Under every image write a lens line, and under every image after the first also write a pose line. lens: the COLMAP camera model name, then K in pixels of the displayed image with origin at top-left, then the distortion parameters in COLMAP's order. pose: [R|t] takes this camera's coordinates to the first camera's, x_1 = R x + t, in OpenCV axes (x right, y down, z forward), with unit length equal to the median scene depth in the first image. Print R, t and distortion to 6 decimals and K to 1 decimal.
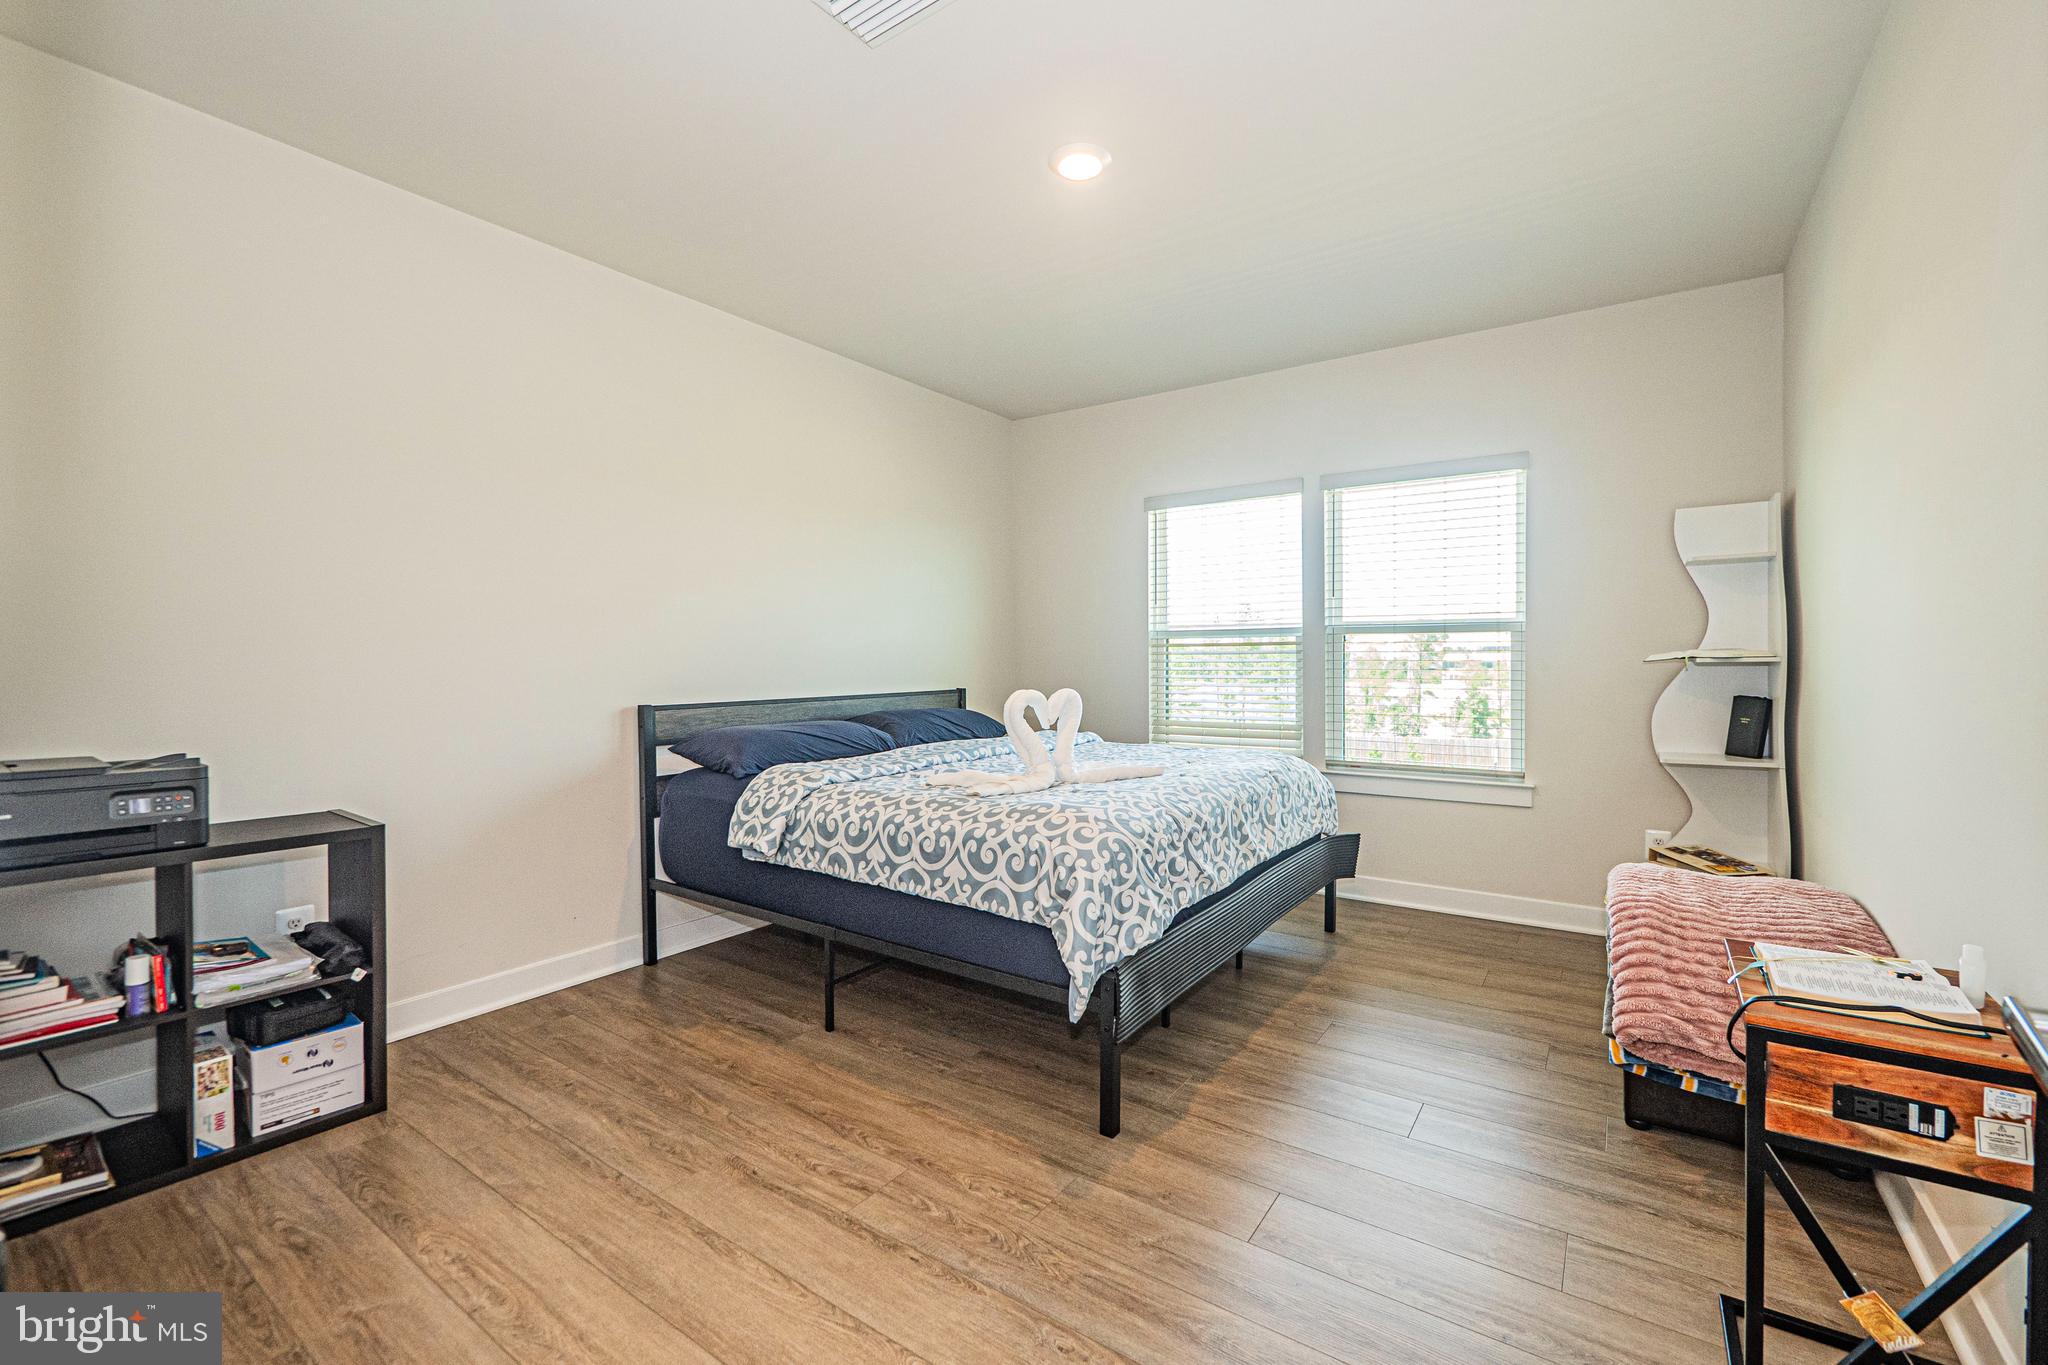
lens RADIAL K [[865.0, 0, 1012.9], [0, 865.0, 675.2], [0, 0, 1]] dist [-0.004509, 0.001667]
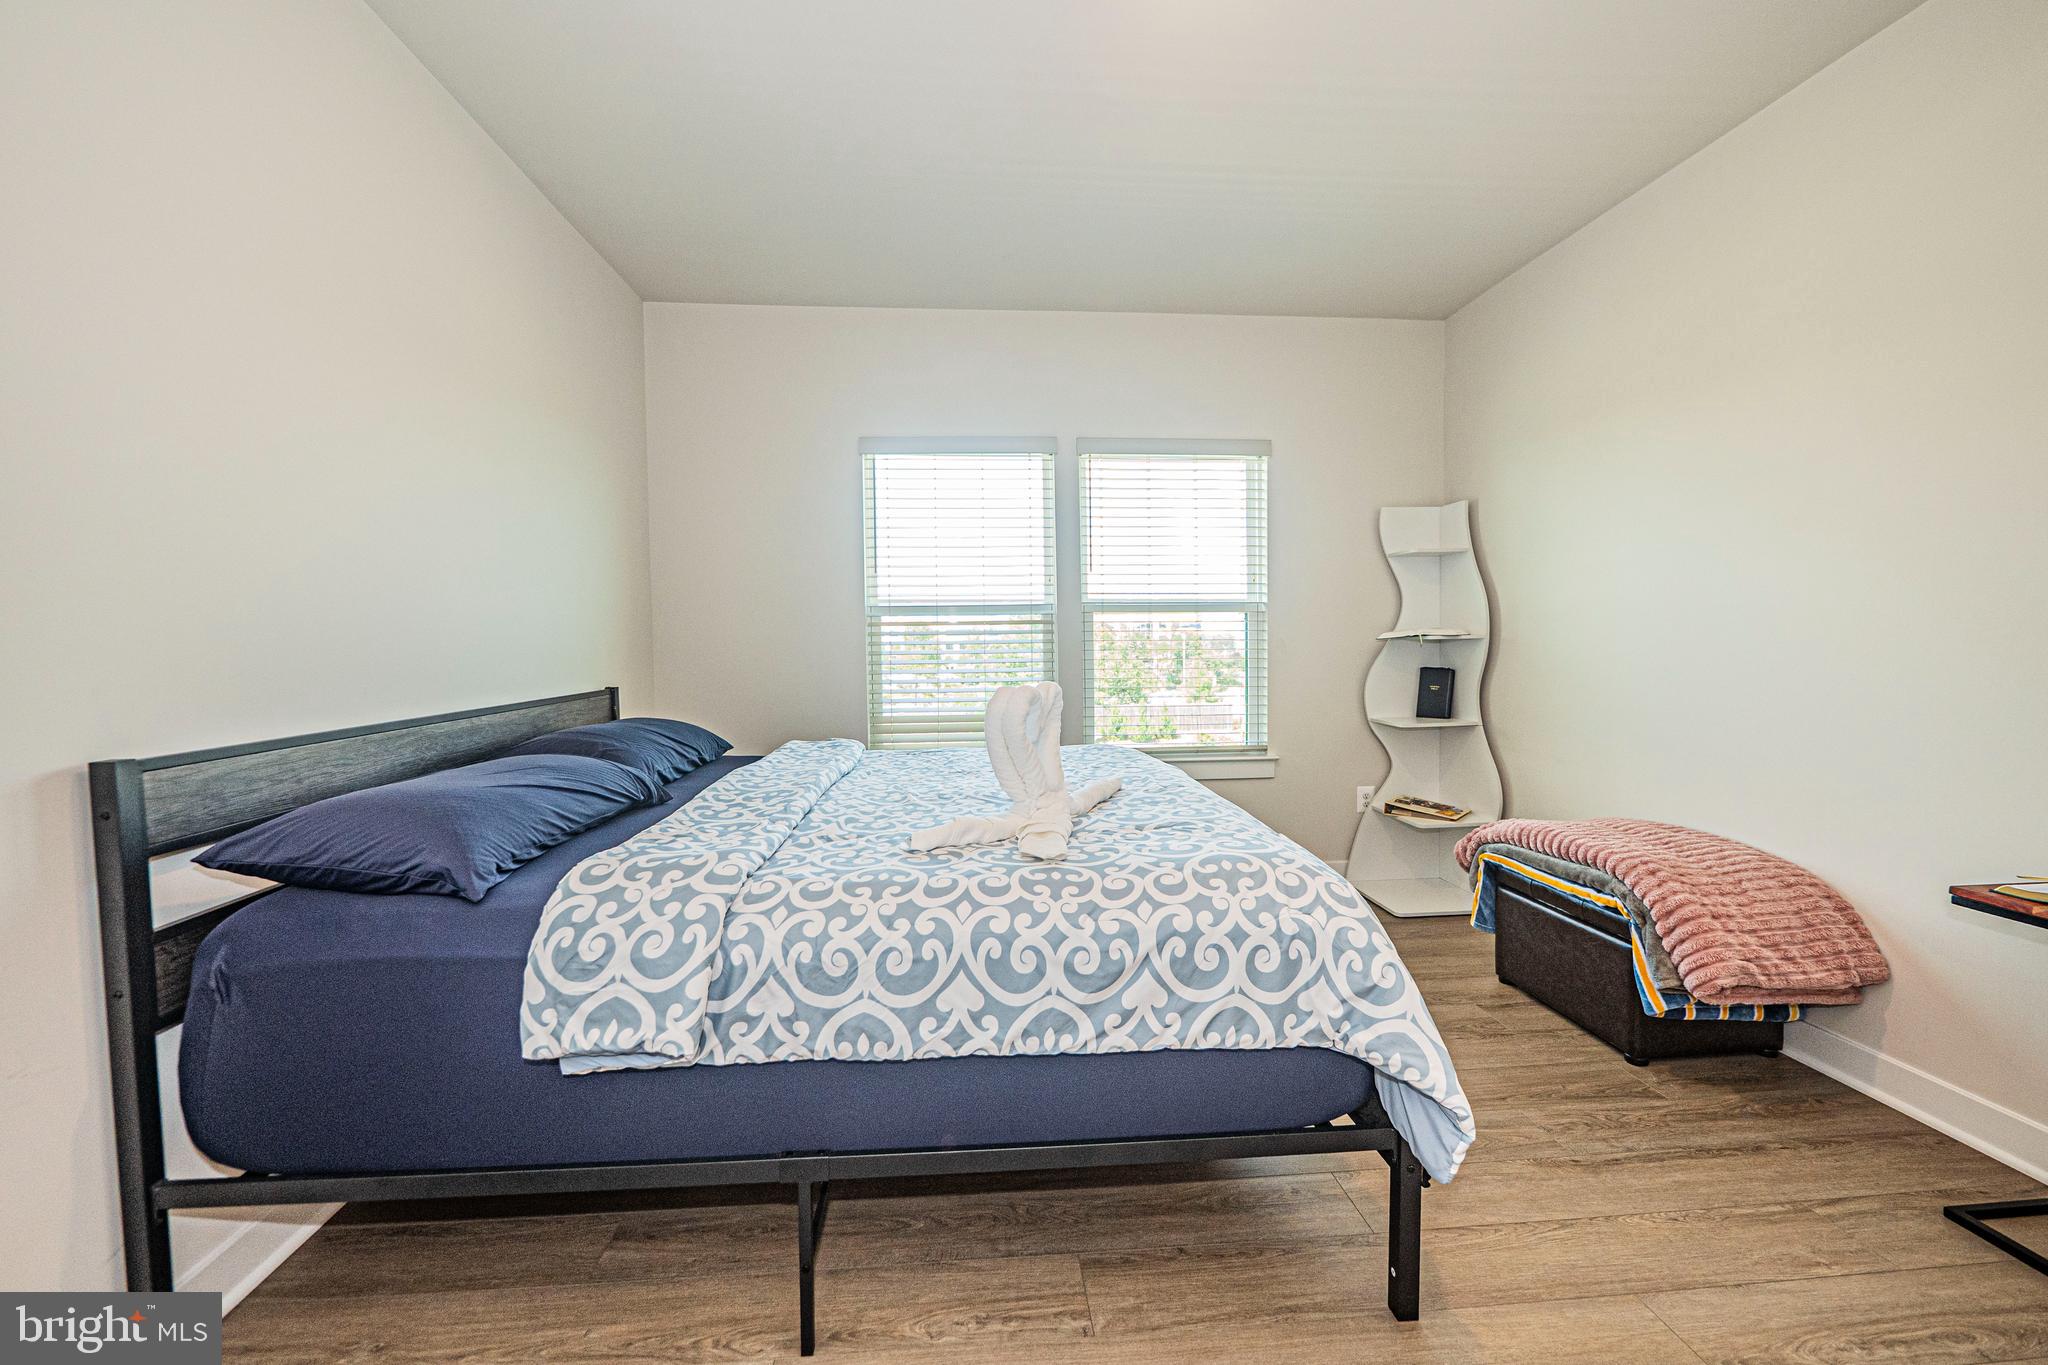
lens RADIAL K [[865.0, 0, 1025.9], [0, 865.0, 674.2], [0, 0, 1]] dist [-0.004509, 0.001667]
pose [[0.766621, -0.030327, 0.641383, -0.375620], [0.019230, 0.999520, 0.024277, -0.006837], [-0.641812, -0.006277, 0.766836, 0.448873]]
